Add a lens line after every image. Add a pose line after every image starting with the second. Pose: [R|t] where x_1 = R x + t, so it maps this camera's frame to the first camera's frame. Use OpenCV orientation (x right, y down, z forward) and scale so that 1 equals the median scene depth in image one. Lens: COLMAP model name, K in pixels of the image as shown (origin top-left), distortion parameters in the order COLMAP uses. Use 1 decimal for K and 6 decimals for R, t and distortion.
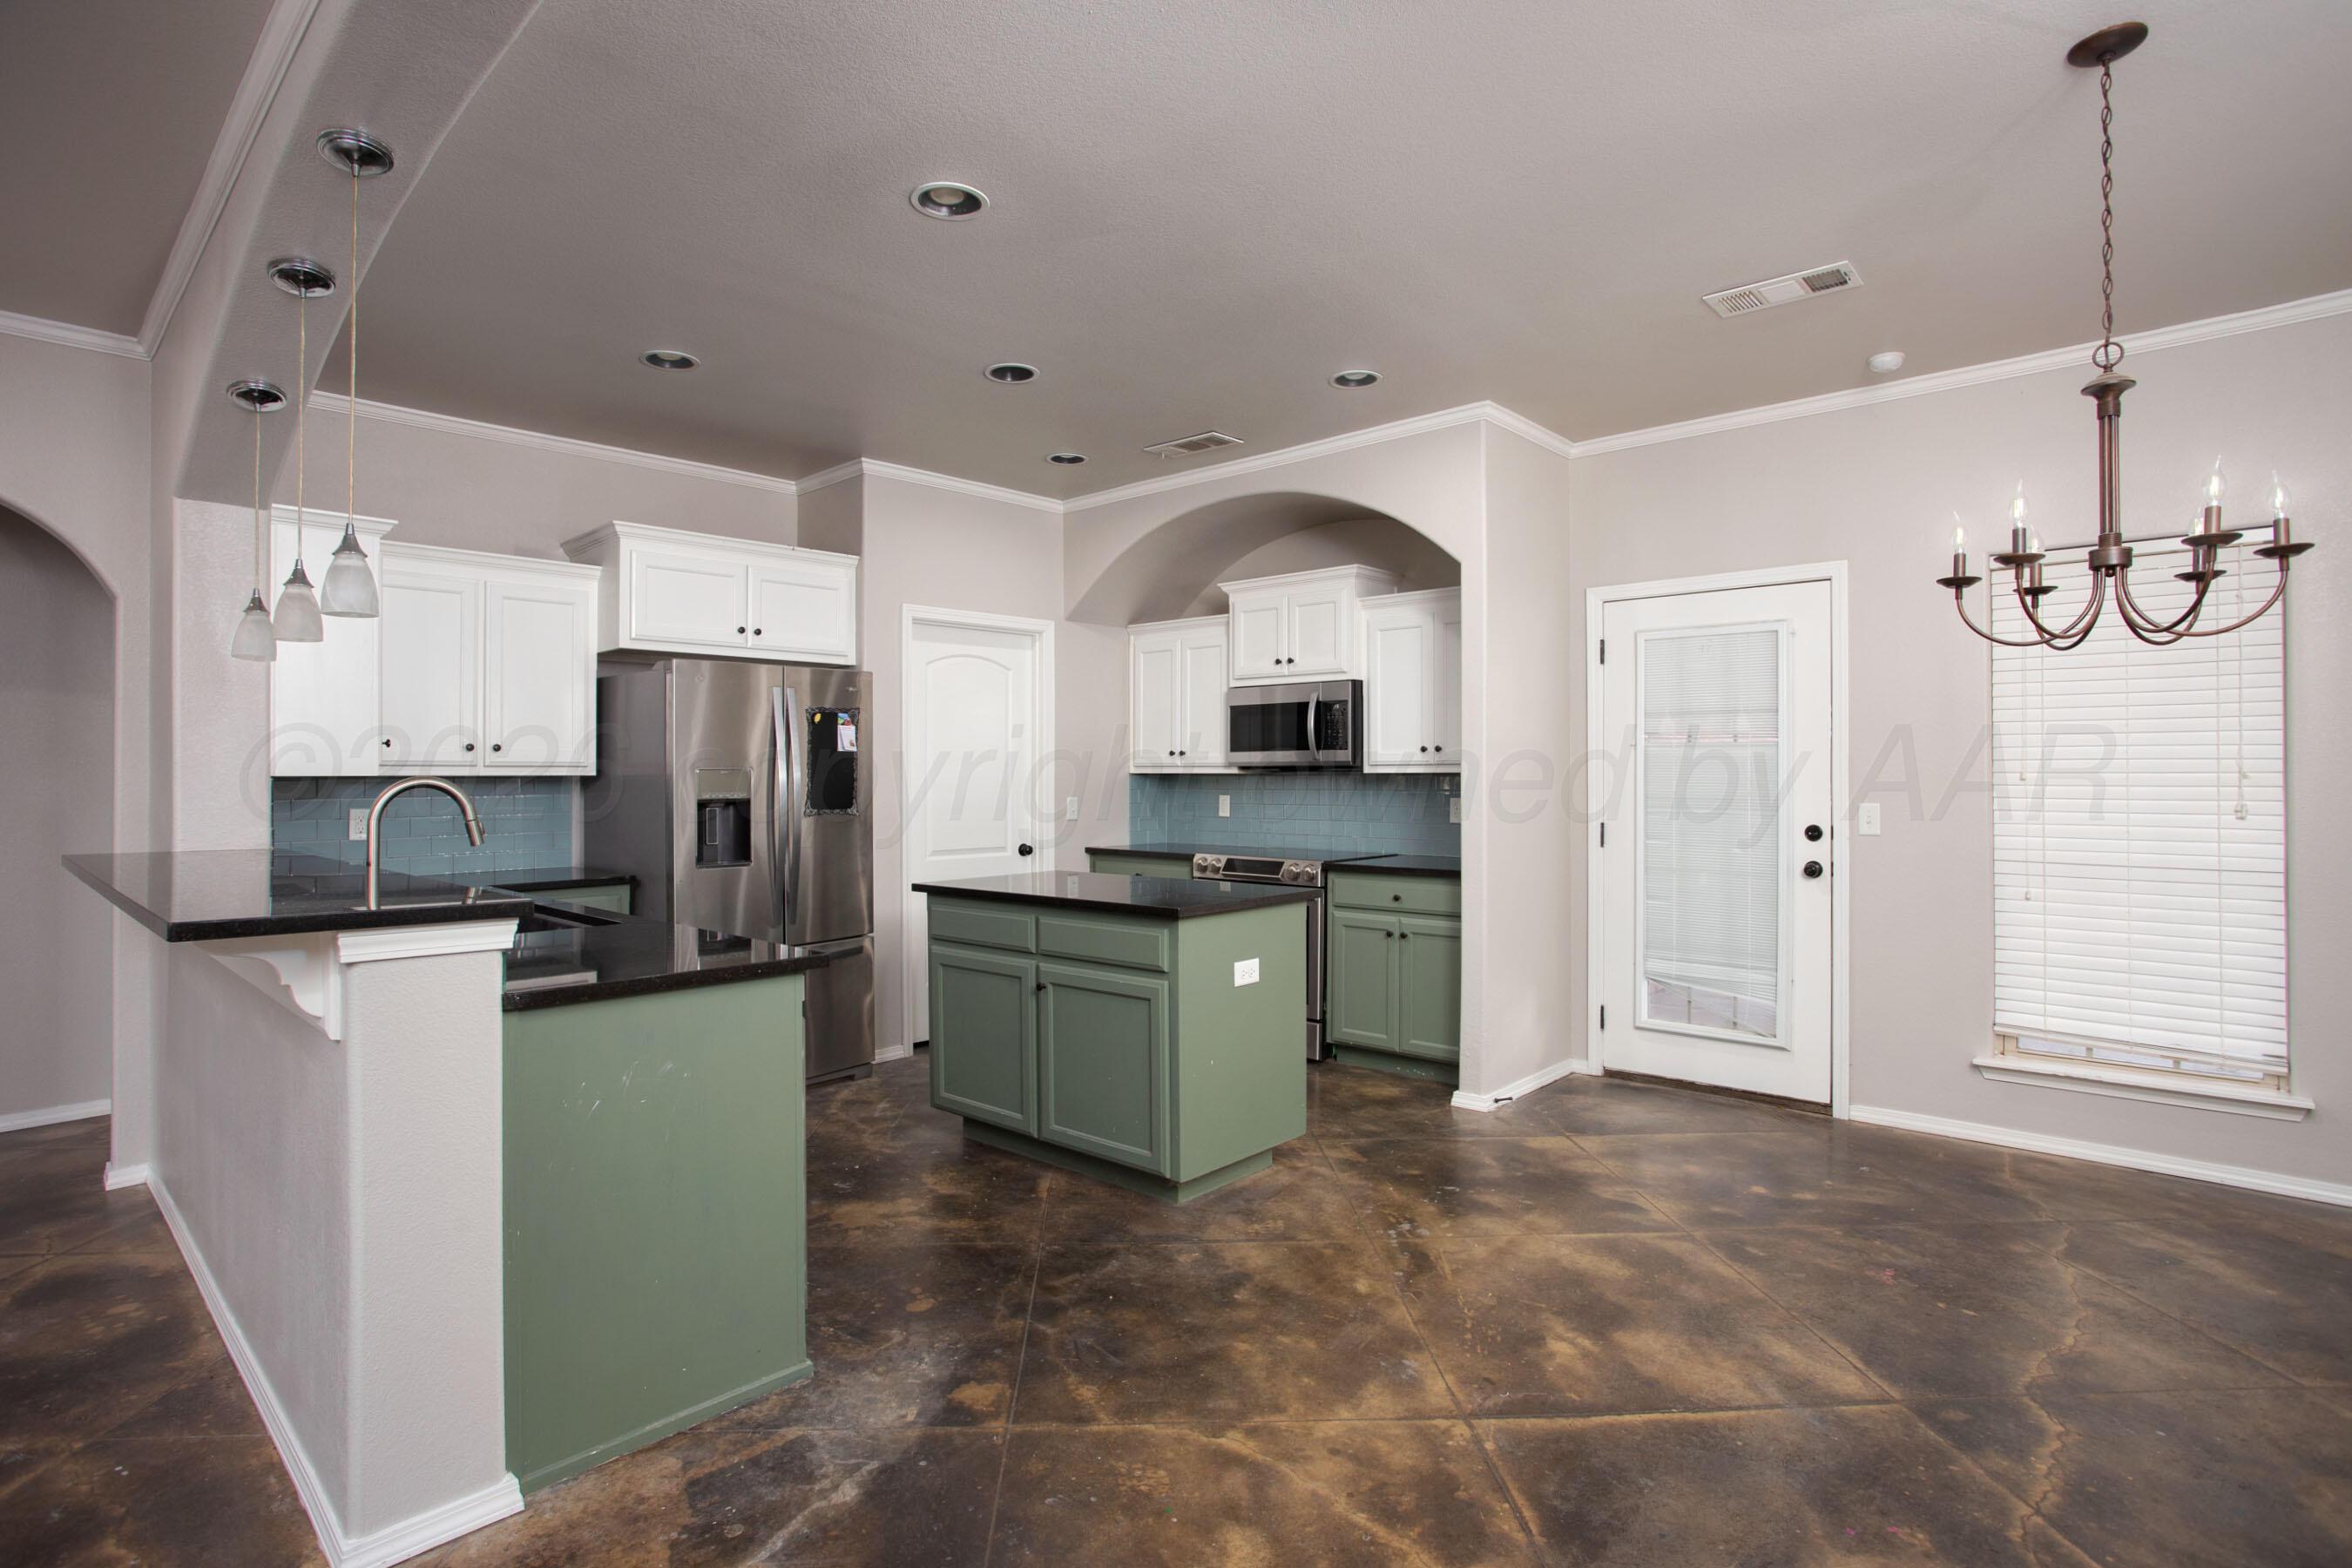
lens RADIAL K [[1157.9, 0, 1181.9], [0, 1157.9, 774.0], [0, 0, 1]] dist [-0.064714, 0.027861]
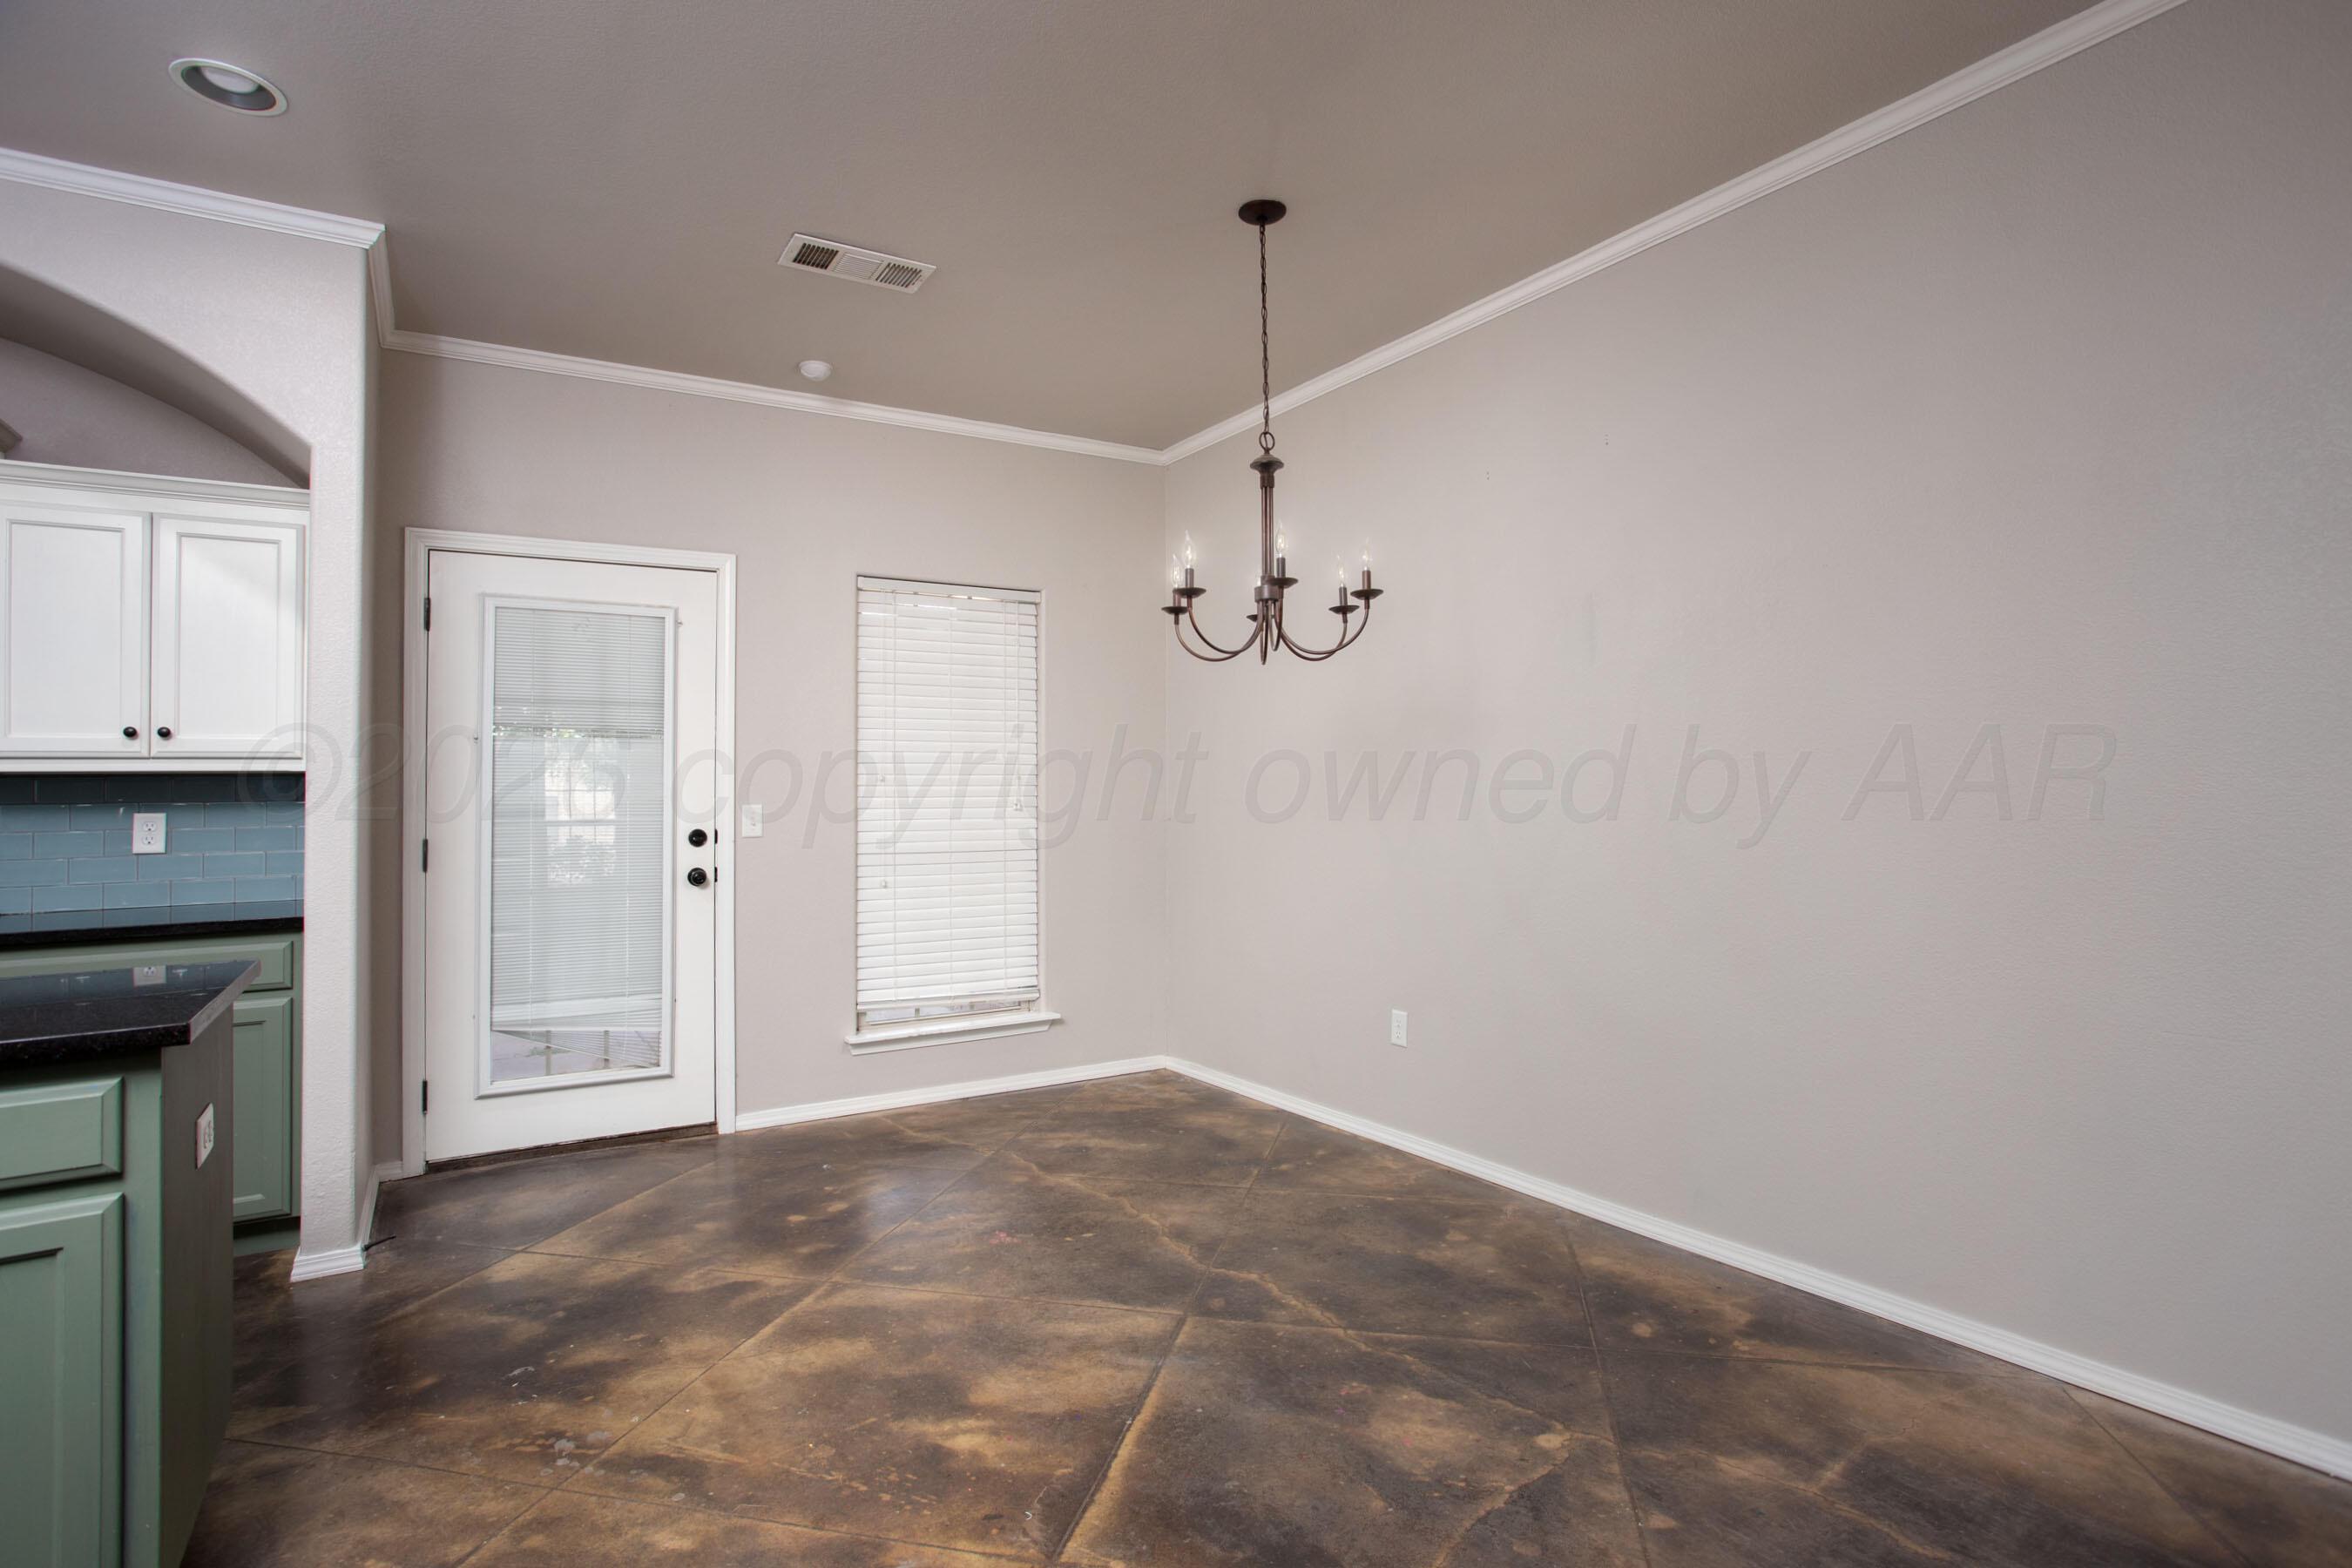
lens RADIAL K [[1176.1, 0, 1130.2], [0, 1176.1, 791.9], [0, 0, 1]] dist [-0.052227, 0.030103]
pose [[0.283027, -0.000535, 0.959112, -0.265045], [0.008819, 0.999959, -0.002045, 0.018672], [-0.959071, 0.009038, 0.283020, 0.379555]]
